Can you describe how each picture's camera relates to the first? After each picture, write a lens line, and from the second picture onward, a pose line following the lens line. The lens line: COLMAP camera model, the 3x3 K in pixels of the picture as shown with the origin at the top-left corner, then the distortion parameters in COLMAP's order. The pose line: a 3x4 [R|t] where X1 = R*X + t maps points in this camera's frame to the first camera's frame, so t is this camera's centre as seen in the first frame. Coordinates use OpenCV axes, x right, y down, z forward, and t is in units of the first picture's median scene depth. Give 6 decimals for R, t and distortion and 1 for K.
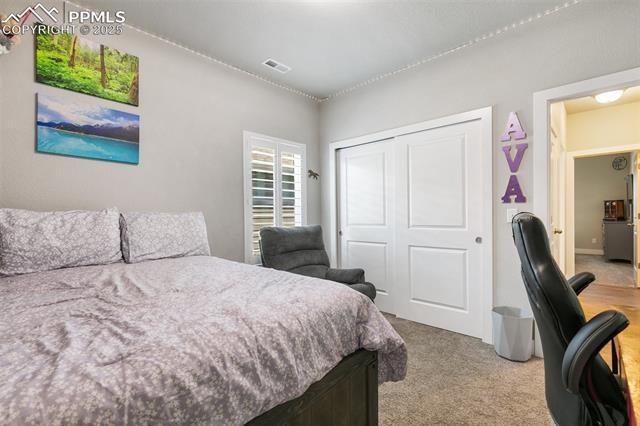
lens RADIAL K [[288.2, 0, 320.7], [0, 288.2, 215.2], [0, 0, 1]] dist [0.007274, -0.000013]
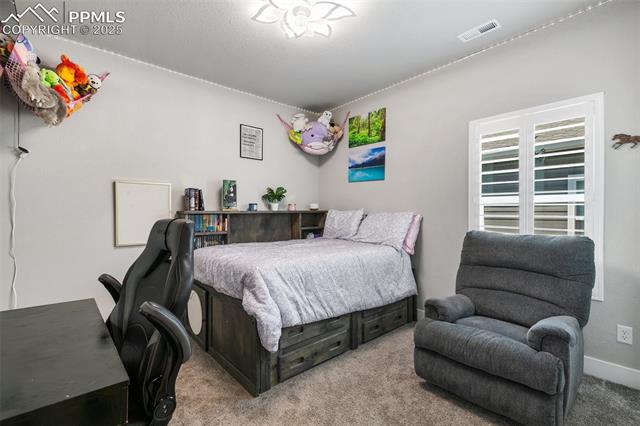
lens RADIAL K [[288.2, 0, 320.6], [0, 288.2, 209.4], [0, 0, 1]] dist [0.007274, -0.000013]
pose [[-0.080063, 0.002143, -0.996787, 0.899394], [-0.007088, 0.999971, 0.002719, -0.025193], [0.996765, 0.007282, -0.080046, 0.818257]]
